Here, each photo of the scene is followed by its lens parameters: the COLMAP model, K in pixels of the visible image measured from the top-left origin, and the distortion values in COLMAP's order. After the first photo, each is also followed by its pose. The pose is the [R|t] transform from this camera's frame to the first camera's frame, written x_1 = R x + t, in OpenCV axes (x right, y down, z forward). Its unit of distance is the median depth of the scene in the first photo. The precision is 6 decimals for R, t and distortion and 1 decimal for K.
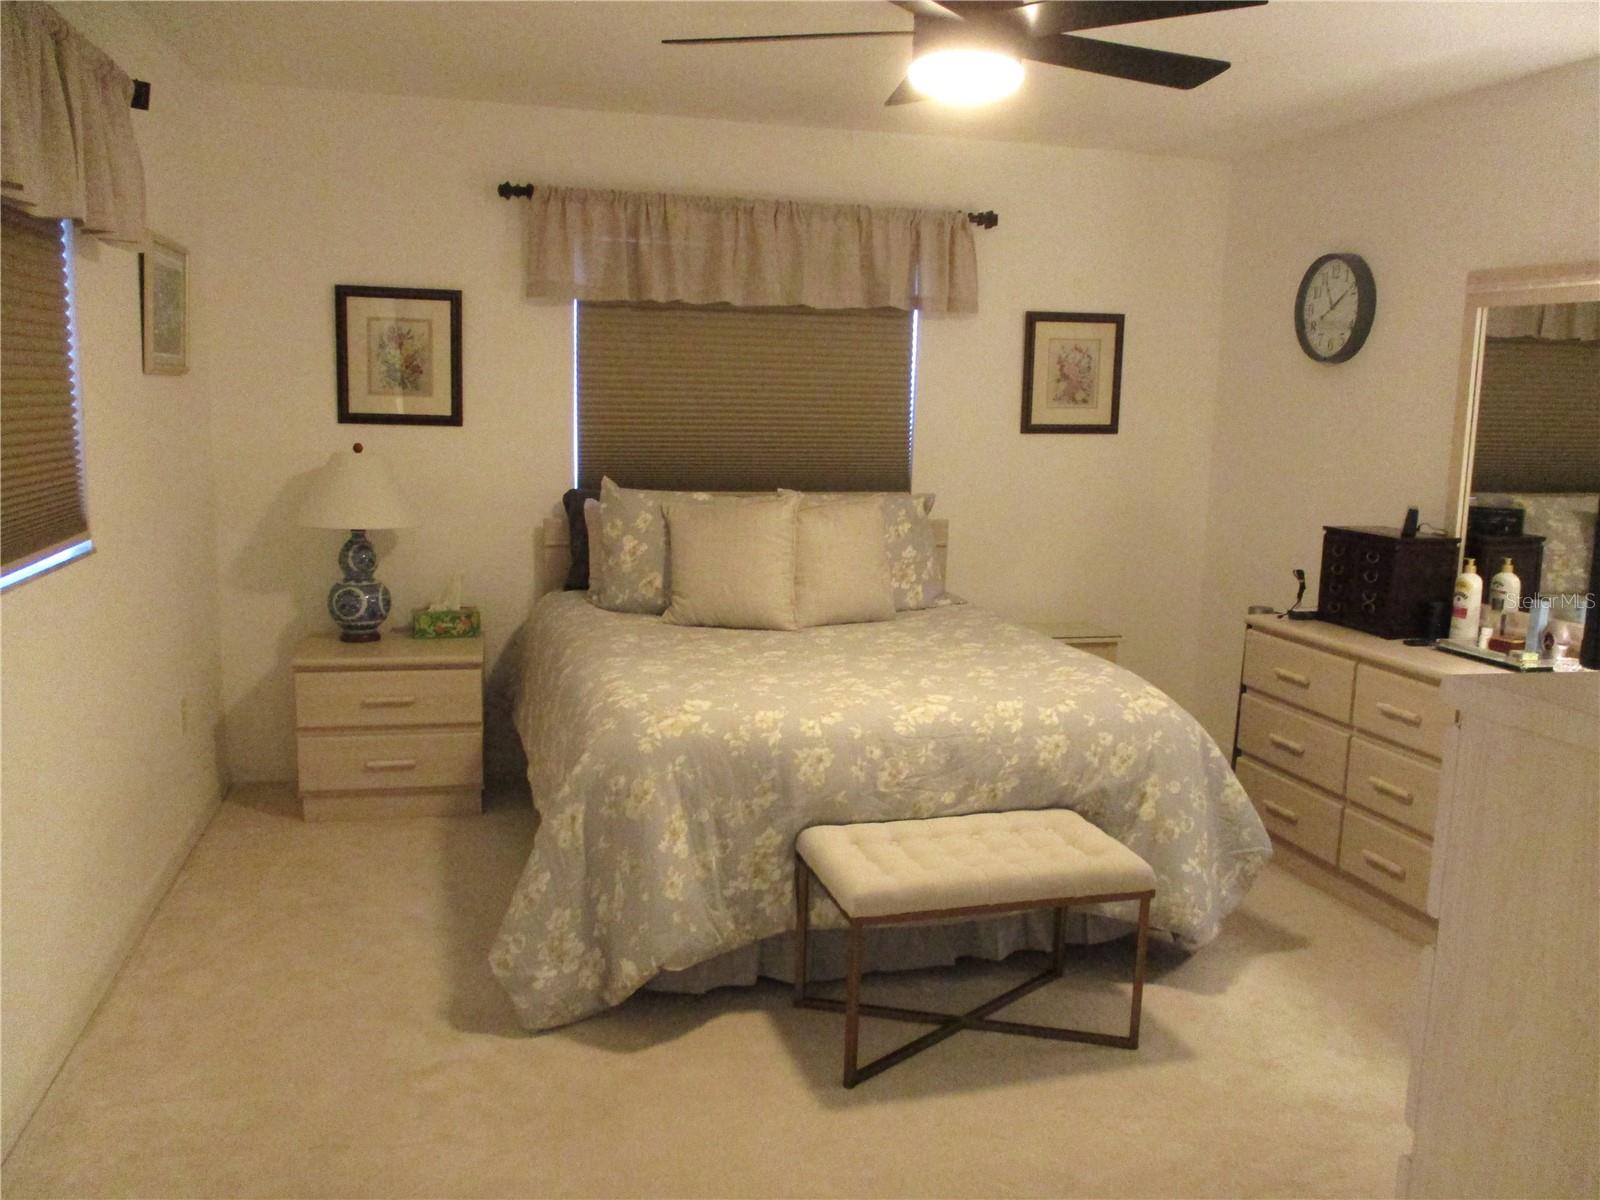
lens RADIAL K [[1330.0, 0, 756.7], [0, 1330.0, 601.3], [0, 0, 1]] dist [-0.032673, 0.007900]
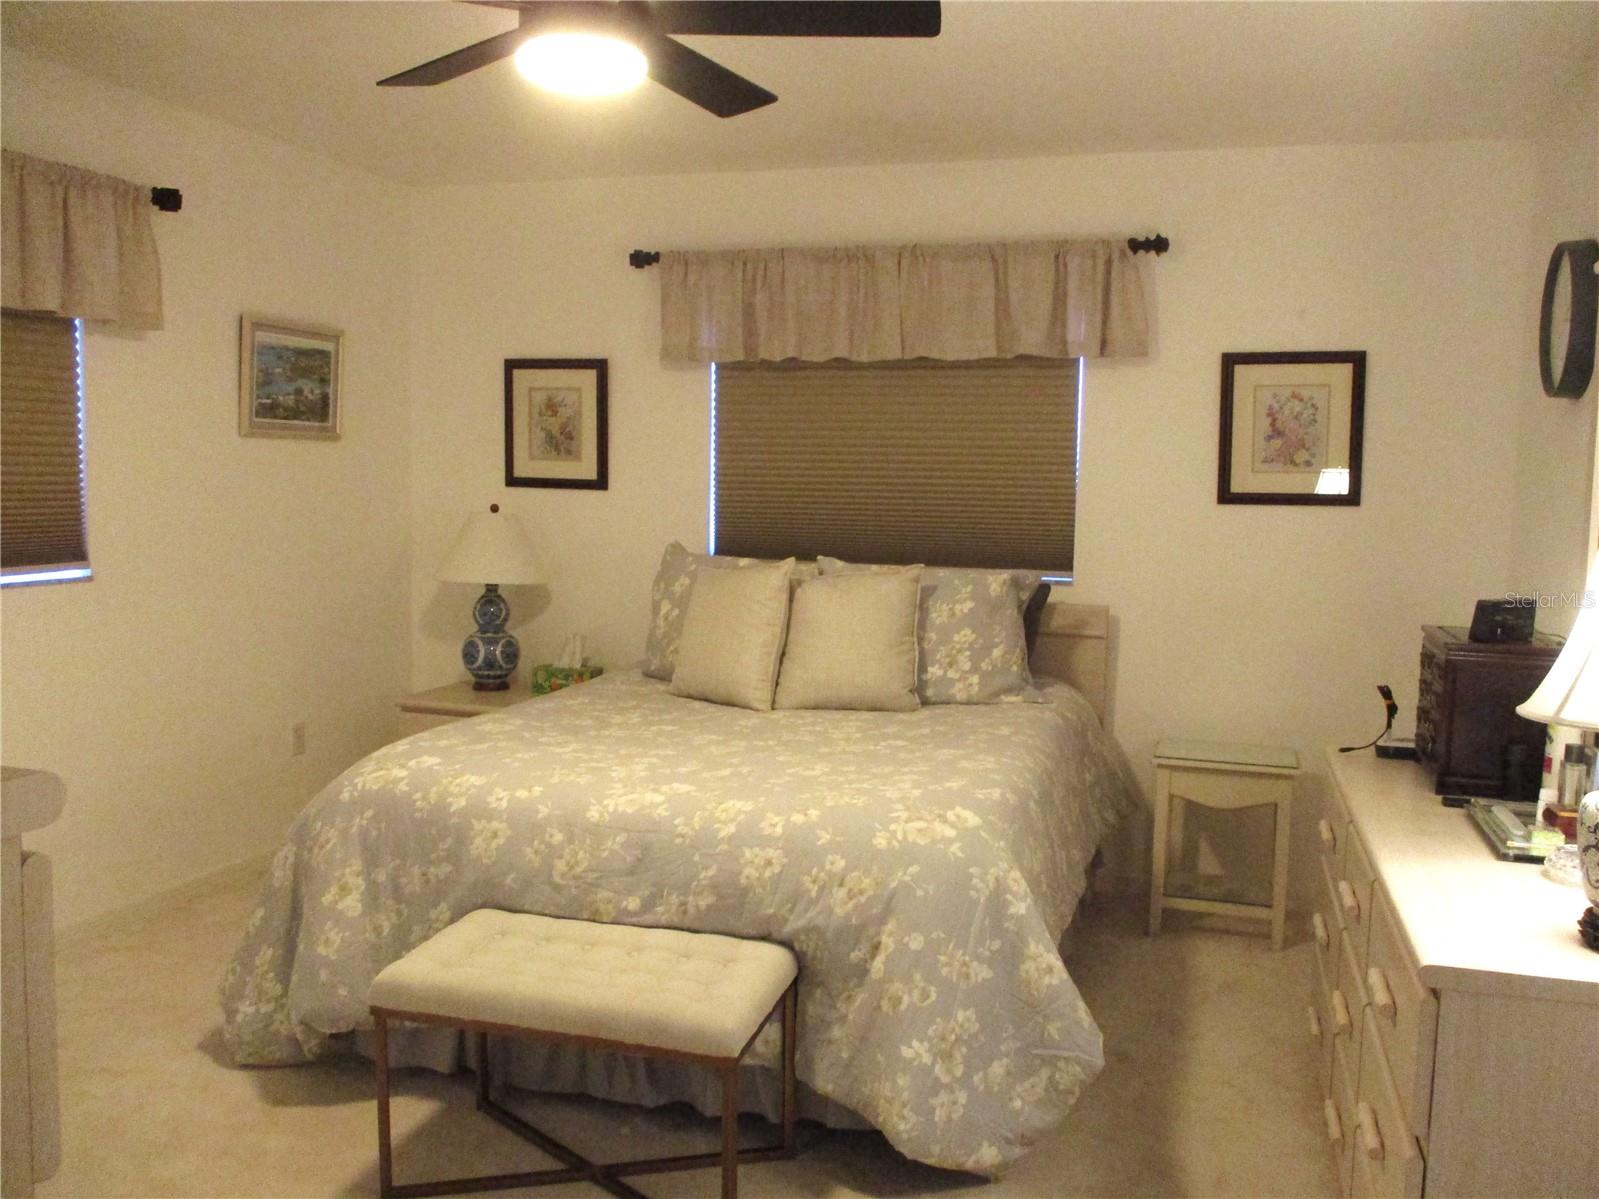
lens RADIAL K [[1329.1, 0, 776.5], [0, 1329.1, 604.3], [0, 0, 1]] dist [-0.032673, 0.007900]
pose [[0.854999, 0.045497, -0.516631, 0.495897], [-0.082164, 0.995447, -0.048315, -0.006620], [0.512080, 0.083757, 0.854844, 0.233953]]
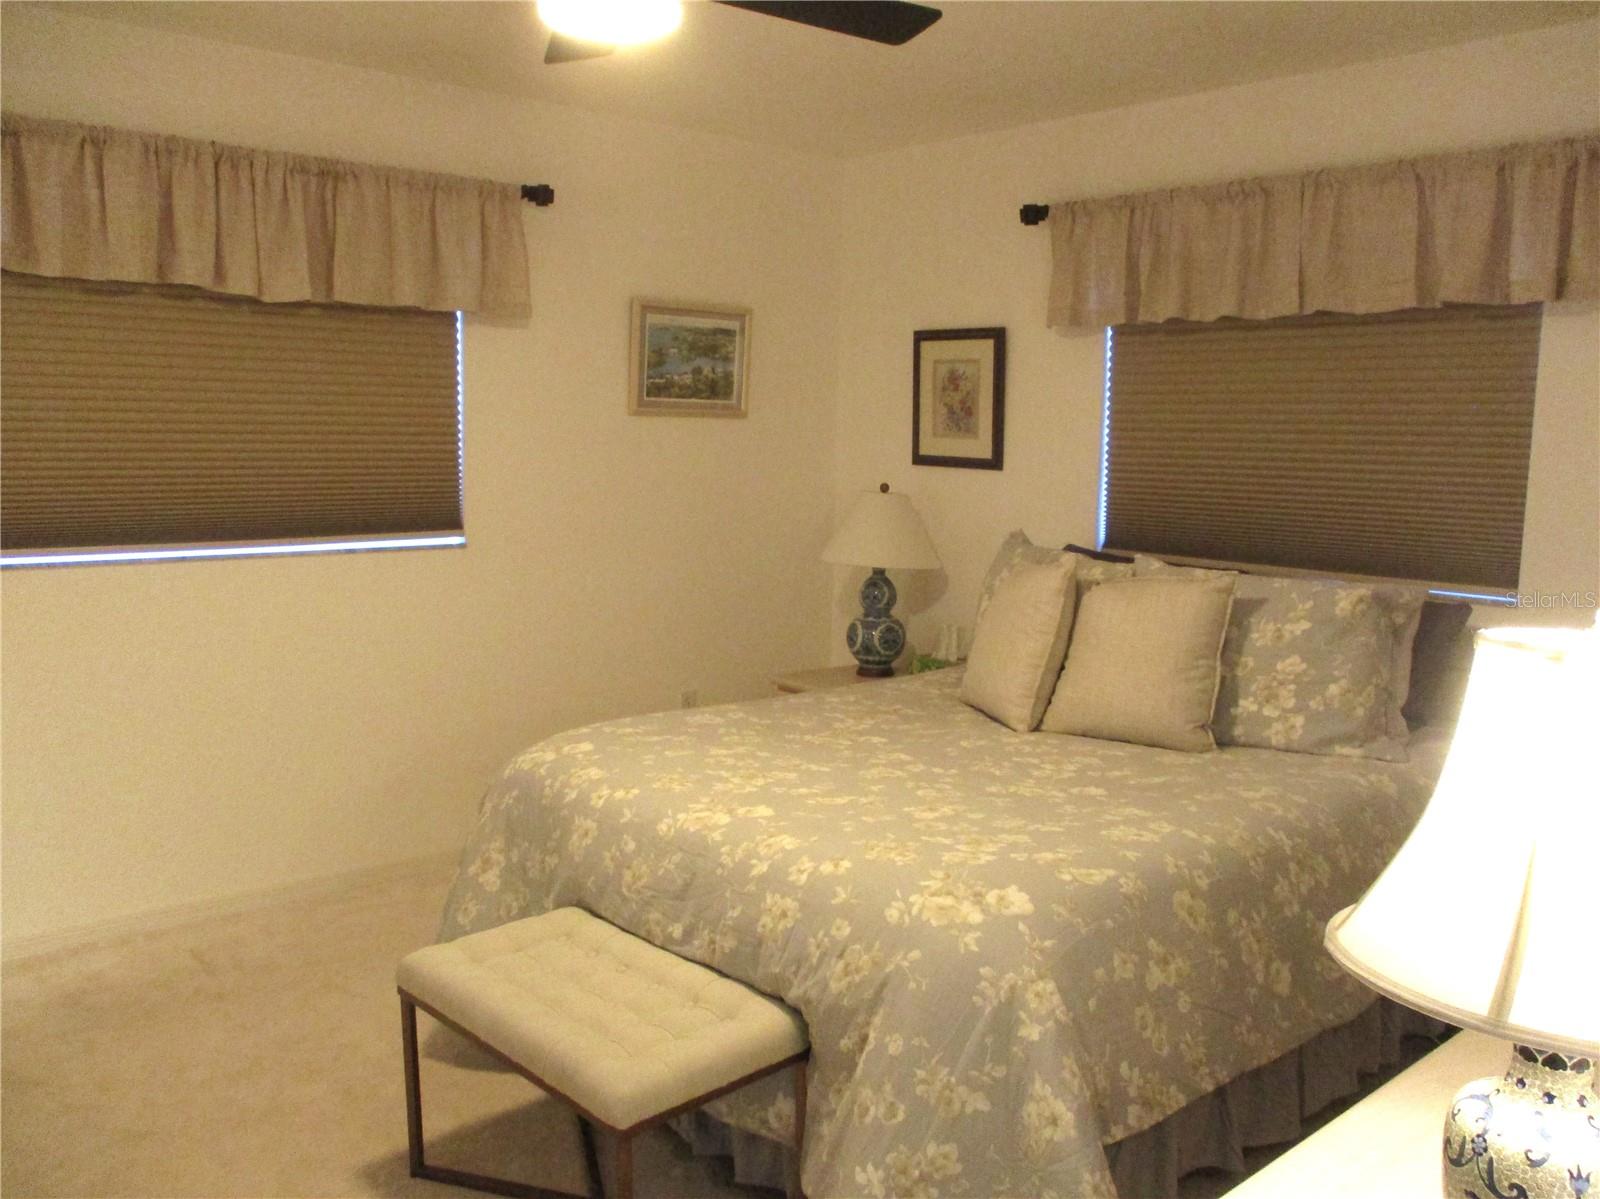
lens RADIAL K [[1330.0, 0, 804.5], [0, 1330.0, 605.2], [0, 0, 1]] dist [-0.032673, 0.007900]
pose [[0.477042, 0.103155, -0.872806, 0.637063], [-0.147378, 0.988415, 0.036267, -0.060147], [0.866436, 0.111331, 0.486718, 0.506975]]
